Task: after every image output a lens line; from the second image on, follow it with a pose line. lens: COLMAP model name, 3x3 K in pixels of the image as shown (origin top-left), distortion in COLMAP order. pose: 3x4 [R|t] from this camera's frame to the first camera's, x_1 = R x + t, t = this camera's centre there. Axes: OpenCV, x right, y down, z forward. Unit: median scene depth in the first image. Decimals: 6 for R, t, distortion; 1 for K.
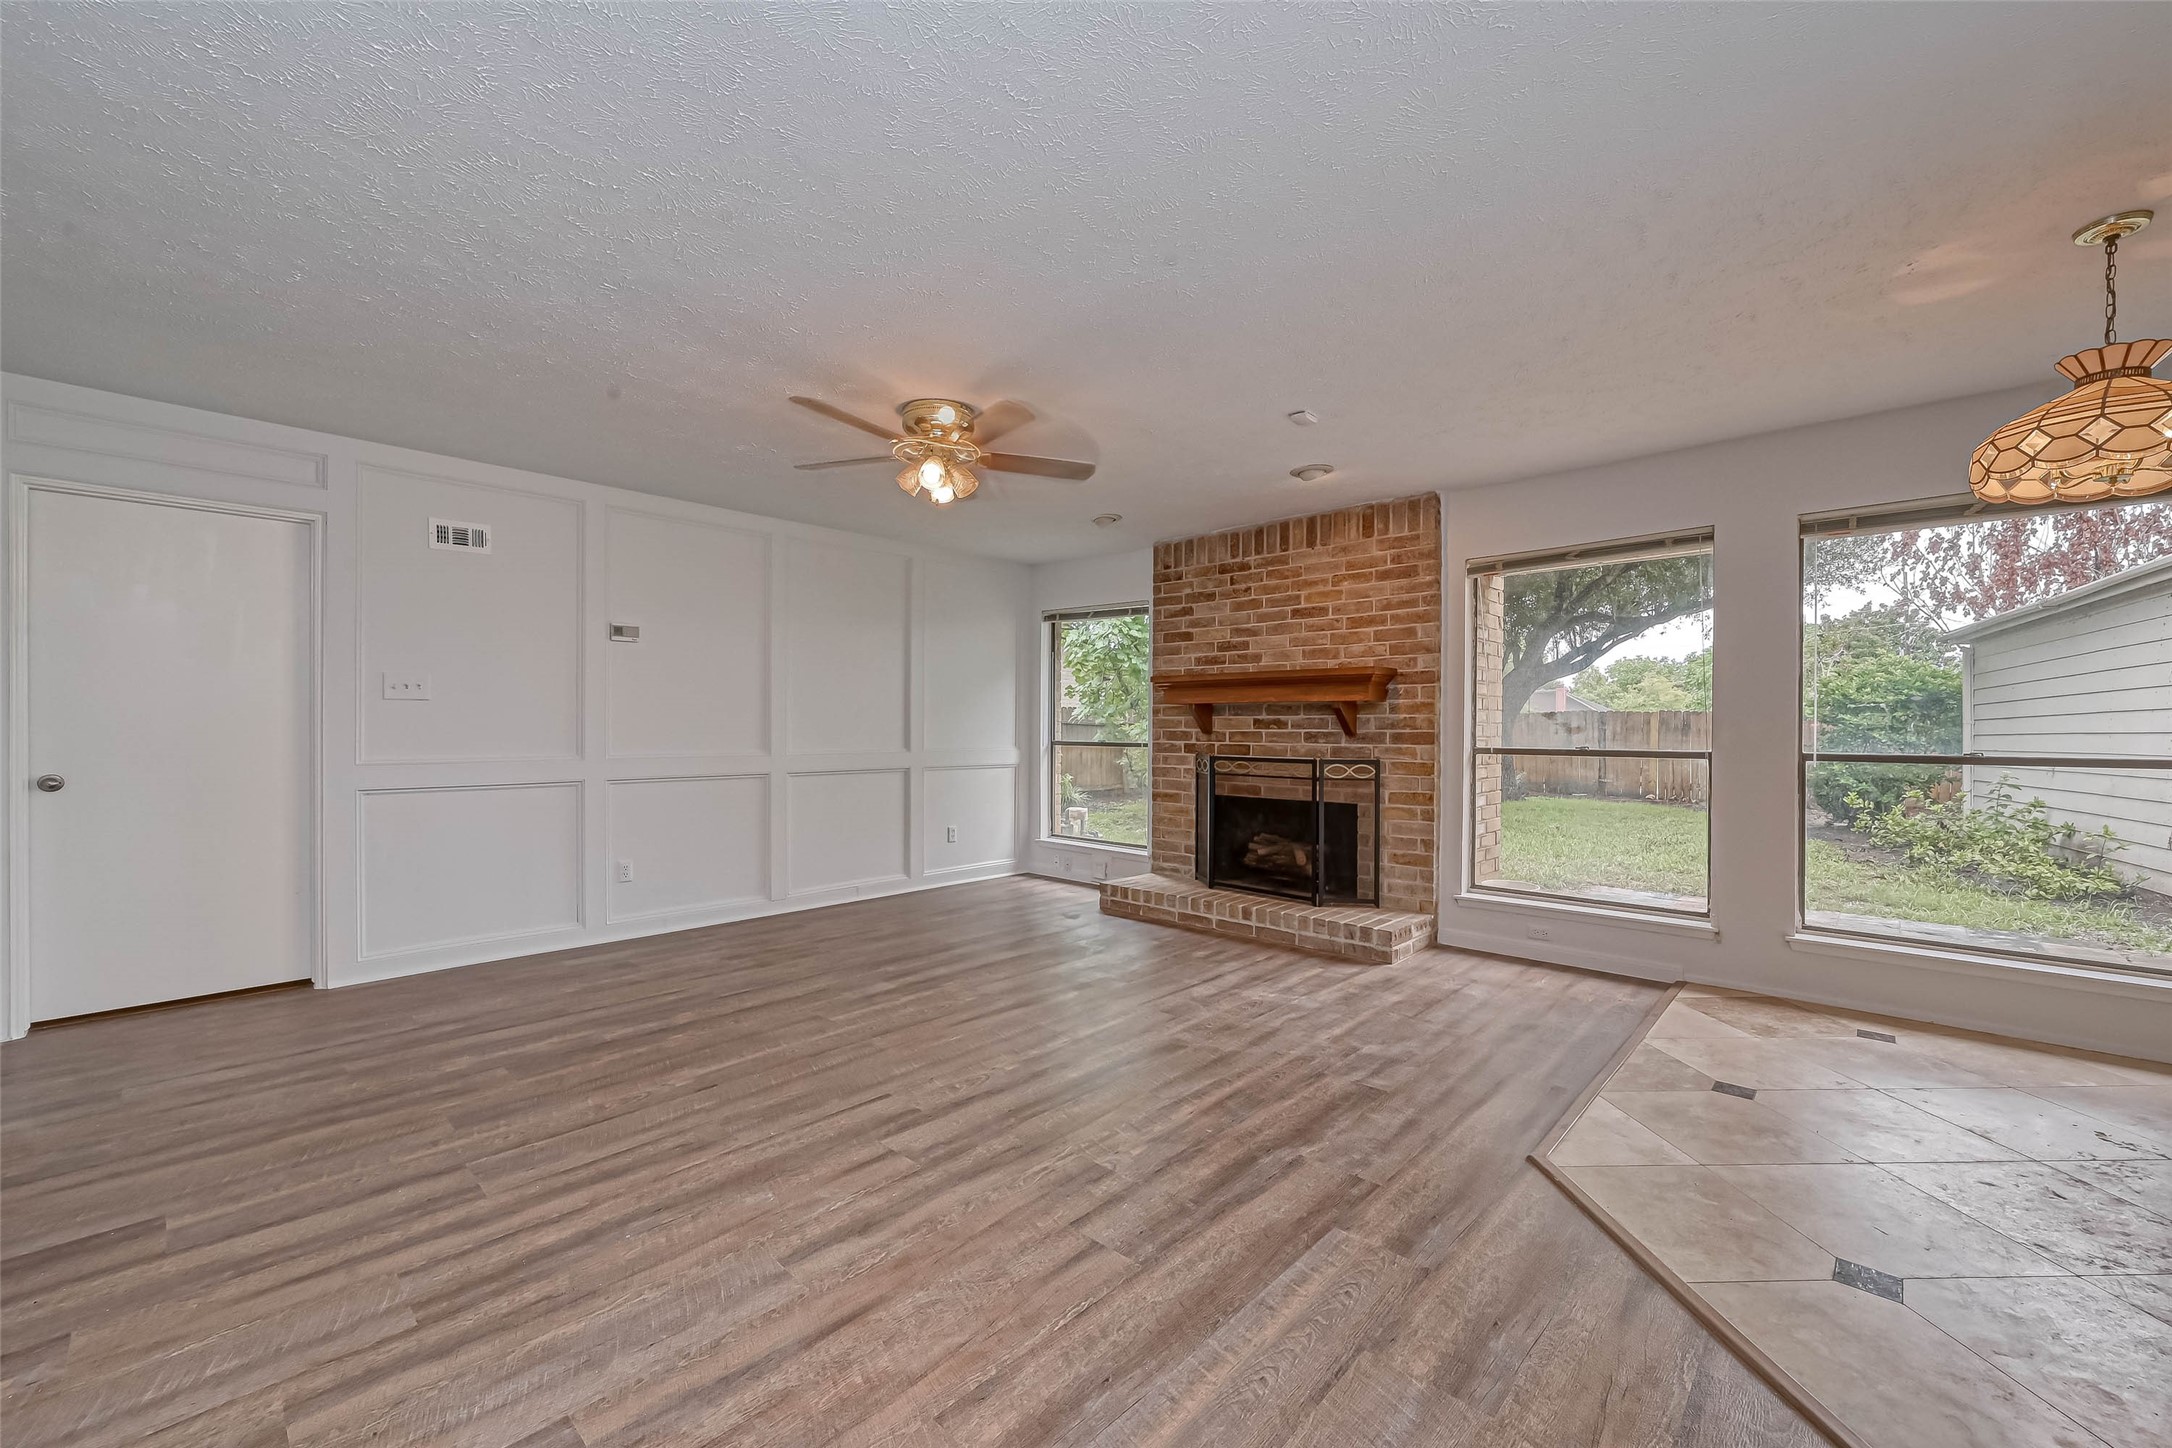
lens RADIAL K [[860.1, 0, 1087.9], [0, 860.1, 734.9], [0, 0, 1]] dist [-0.001658, -0.000122]
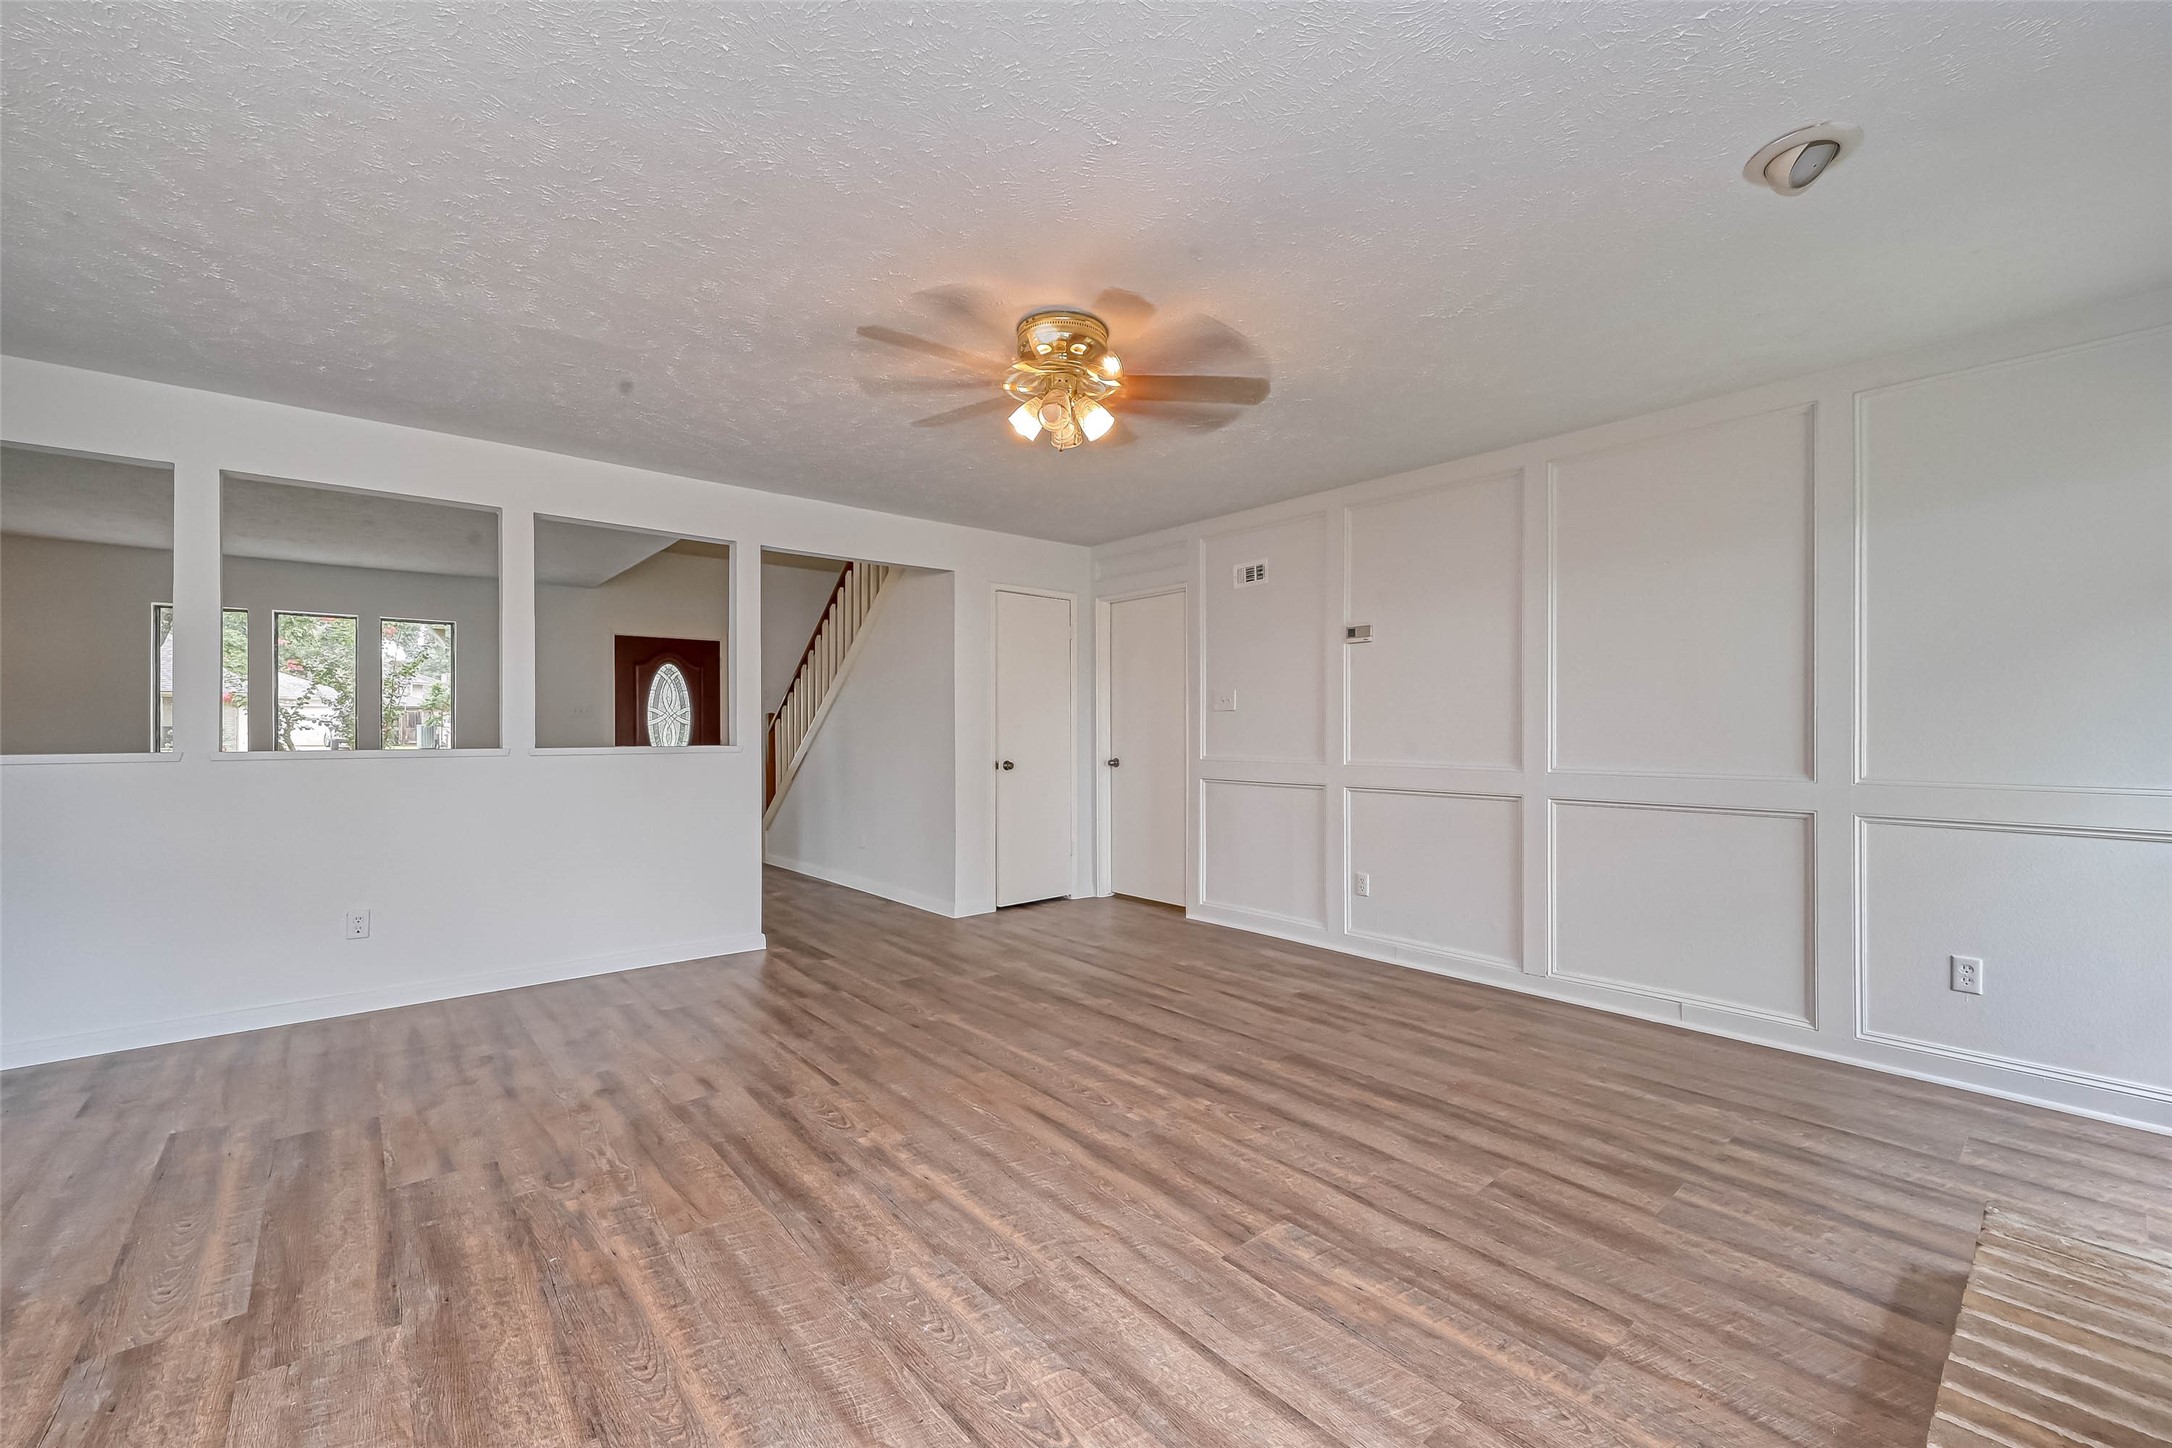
lens RADIAL K [[860.1, 0, 1087.9], [0, 860.1, 734.9], [0, 0, 1]] dist [-0.001658, -0.000122]
pose [[-0.095605, 0.001796, -0.995418, 0.730067], [-0.010747, 0.999938, 0.002836, -0.009740], [0.995361, 0.010968, -0.095580, 1.319428]]
